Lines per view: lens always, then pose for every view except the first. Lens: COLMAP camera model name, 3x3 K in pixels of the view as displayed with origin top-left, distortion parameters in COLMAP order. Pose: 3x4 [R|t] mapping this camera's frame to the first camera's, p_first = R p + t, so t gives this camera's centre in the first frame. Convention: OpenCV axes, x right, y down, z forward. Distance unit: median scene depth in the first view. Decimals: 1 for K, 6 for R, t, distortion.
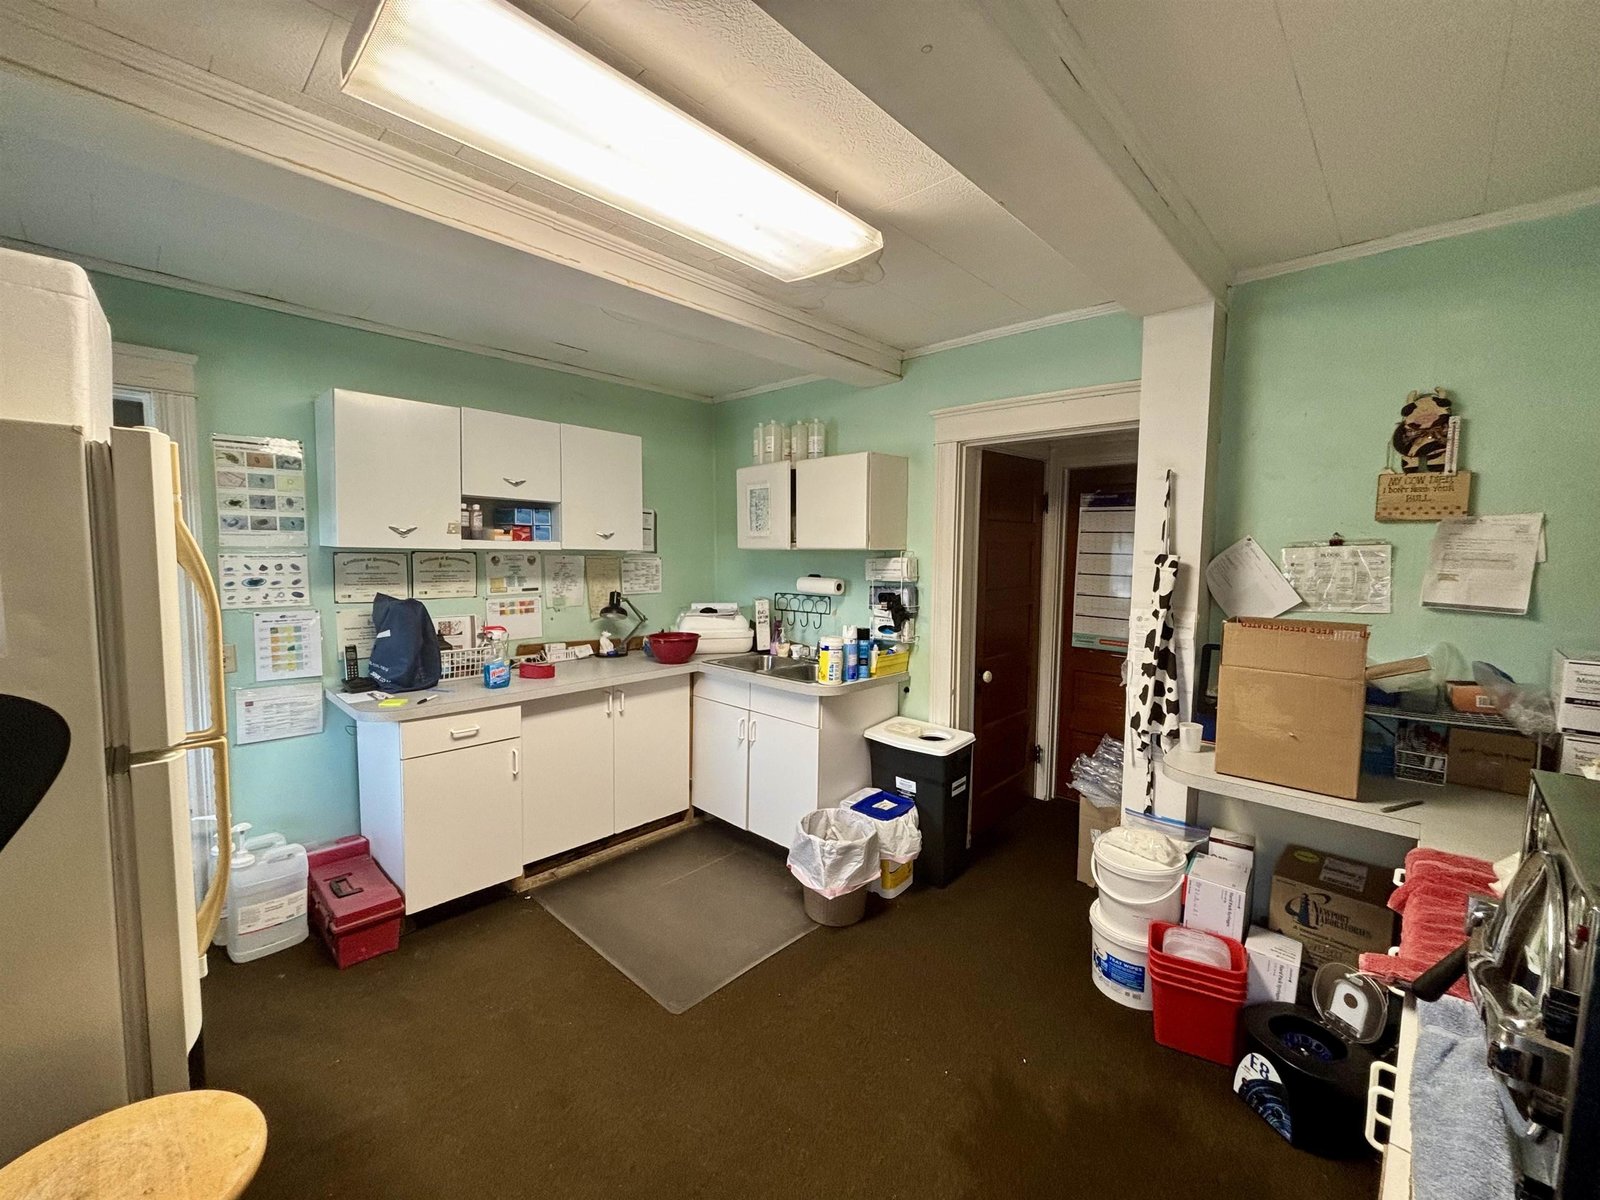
lens RADIAL K [[647.9, 0, 800.0], [0, 647.9, 600.0], [0, 0, 1]] dist [0.000463, 0.000025]
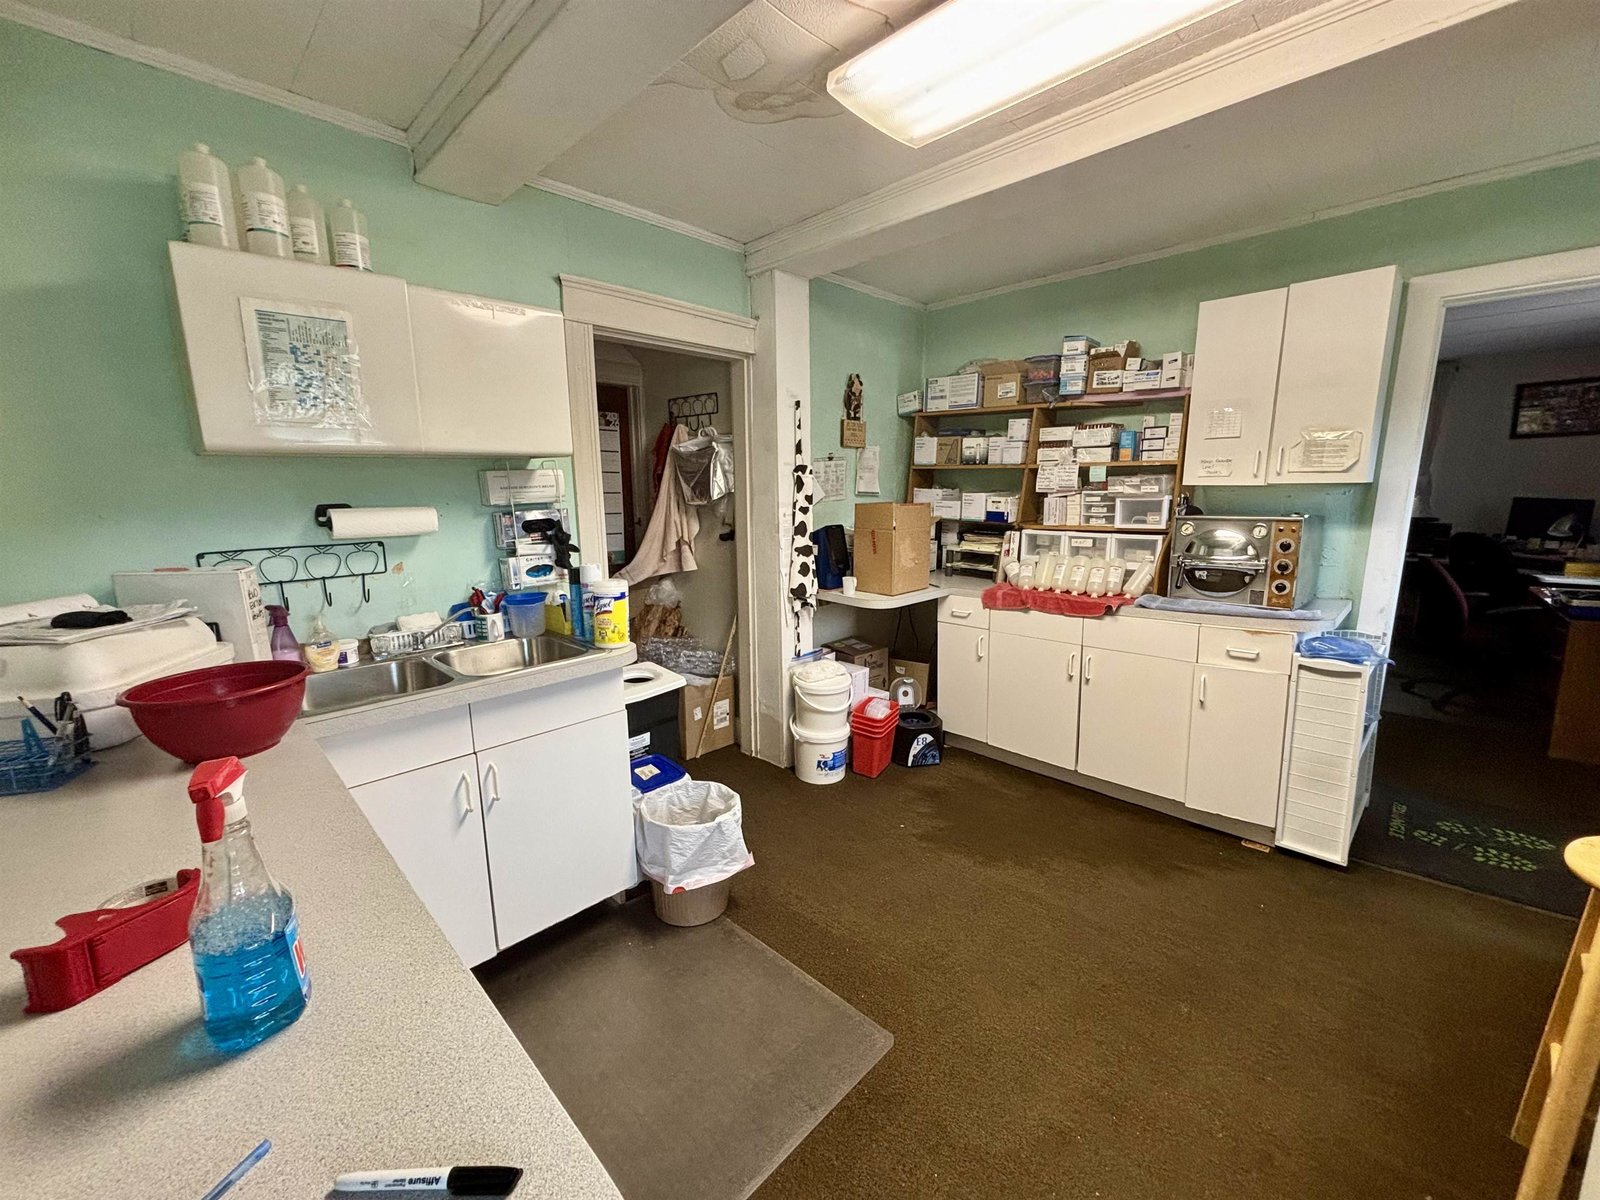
lens RADIAL K [[636.0, 0, 800.0], [0, 636.0, 600.0], [0, 0, 1]] dist [-0.000059, 0.000024]
pose [[0.021499, -0.187826, 0.981967, -0.626140], [0.090053, 0.978565, 0.185203, -0.031271], [-0.995705, 0.084447, 0.037953, 0.759367]]
